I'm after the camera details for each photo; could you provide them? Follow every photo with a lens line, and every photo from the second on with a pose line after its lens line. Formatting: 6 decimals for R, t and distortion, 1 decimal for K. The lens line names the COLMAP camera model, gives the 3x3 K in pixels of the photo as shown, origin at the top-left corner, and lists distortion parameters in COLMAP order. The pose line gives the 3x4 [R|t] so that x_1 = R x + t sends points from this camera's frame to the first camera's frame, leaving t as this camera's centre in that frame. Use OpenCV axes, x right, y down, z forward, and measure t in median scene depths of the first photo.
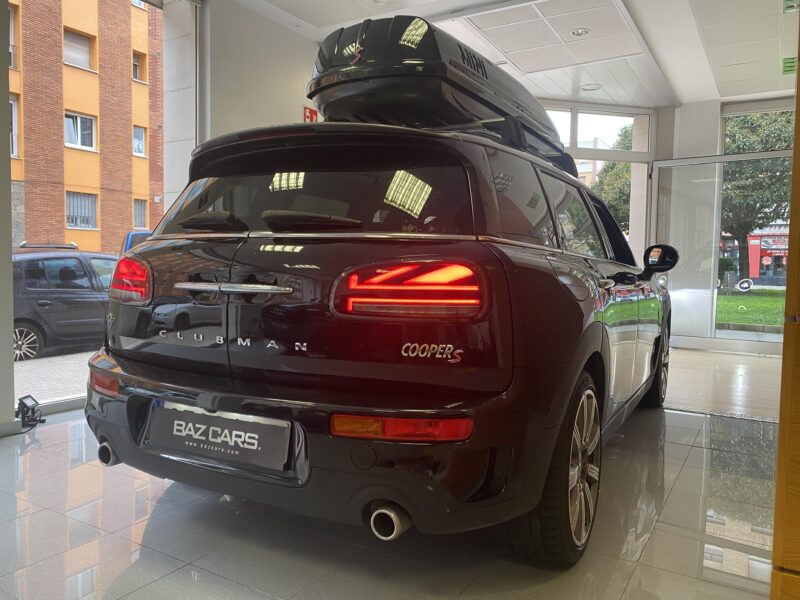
lens RADIAL K [[610.0, 0, 400.0], [0, 610.0, 300.0], [0, 0, 1]] dist [-0.005337, -0.003530]
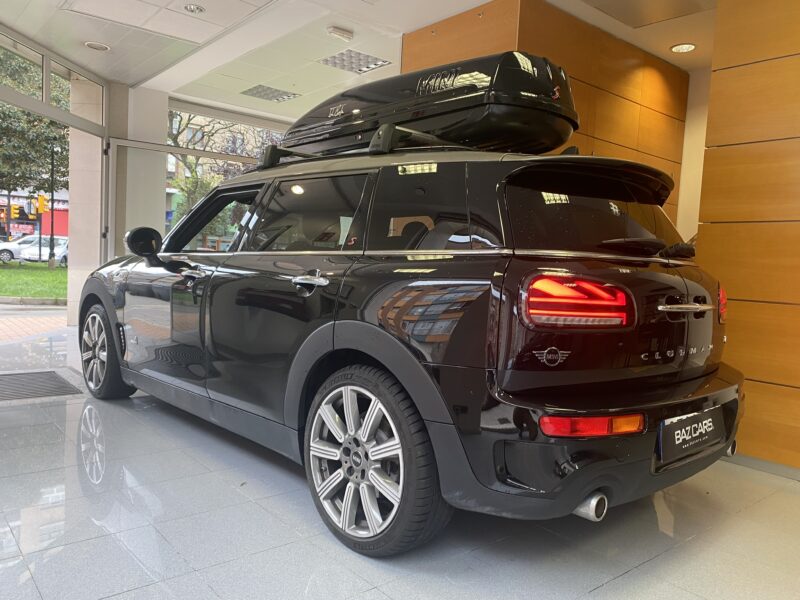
lens RADIAL K [[610.0, 0, 400.0], [0, 610.0, 300.0], [0, 0, 1]] dist [-0.005337, -0.003530]
pose [[0.307684, -0.052278, 0.950051, -0.377591], [0.000965, 0.998506, 0.054632, -0.024761], [-0.951488, -0.015892, 0.307275, 0.276172]]
